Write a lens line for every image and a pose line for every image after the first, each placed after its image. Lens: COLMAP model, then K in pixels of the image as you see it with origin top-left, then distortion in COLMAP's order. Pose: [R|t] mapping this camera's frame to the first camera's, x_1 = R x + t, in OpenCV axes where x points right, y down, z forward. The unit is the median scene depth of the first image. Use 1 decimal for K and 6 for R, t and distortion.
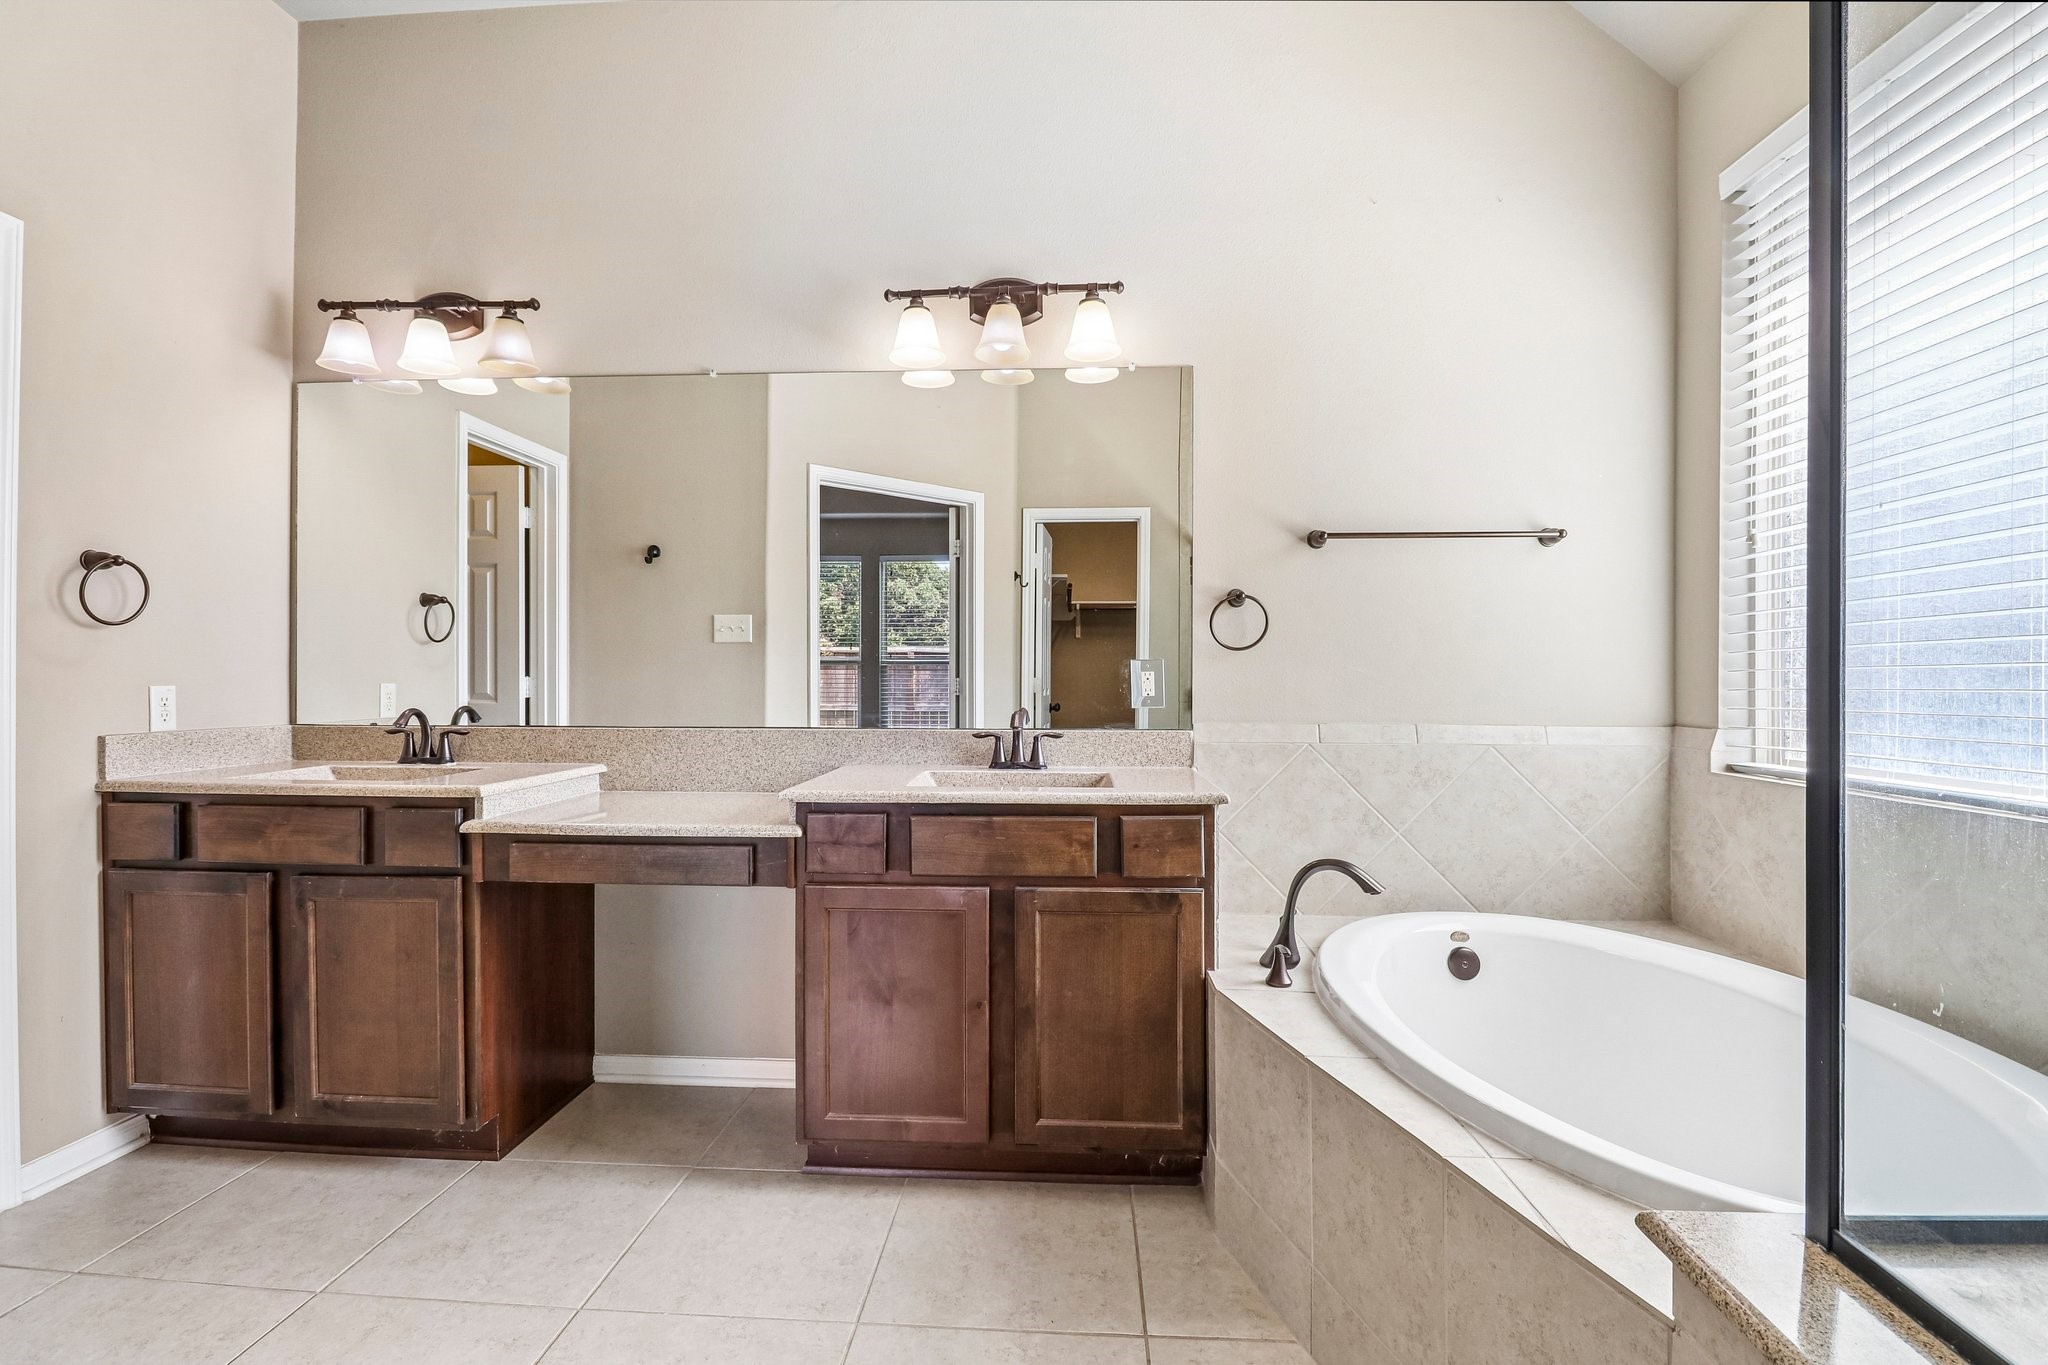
lens RADIAL K [[955.3, 0, 1023.3], [0, 955.3, 685.6], [0, 0, 1]] dist [-0.010980, -0.007243]
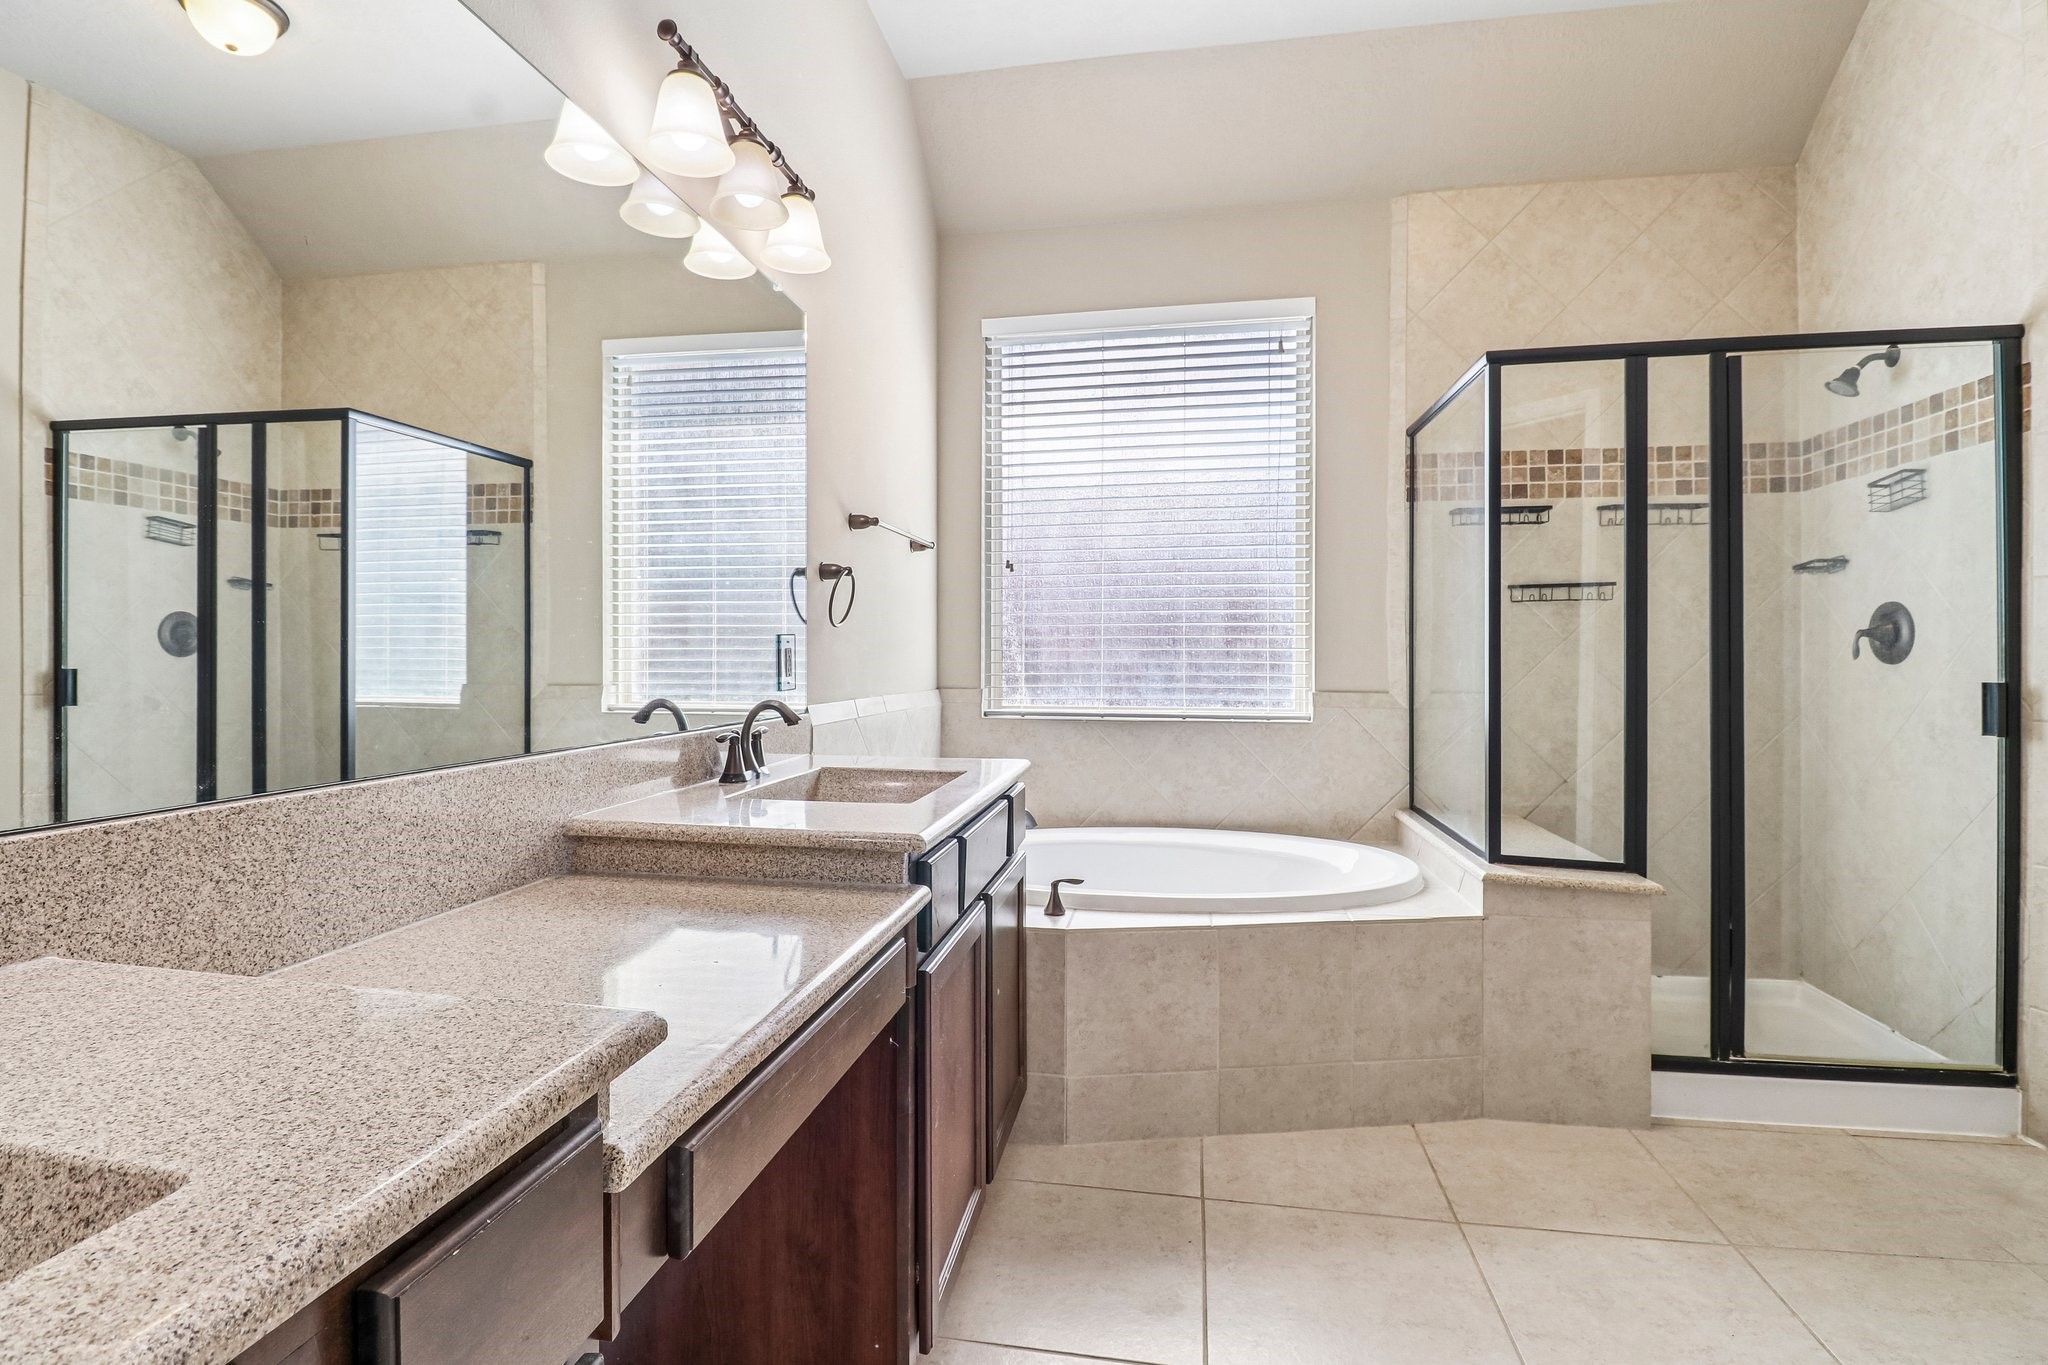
lens RADIAL K [[955.3, 0, 1023.4], [0, 955.3, 666.2], [0, 0, 1]] dist [-0.010980, -0.007243]
pose [[0.109369, -0.013176, 0.993914, -1.025014], [0.001202, 0.999913, 0.013123, -0.012284], [-0.994000, -0.000241, 0.109375, 1.020003]]
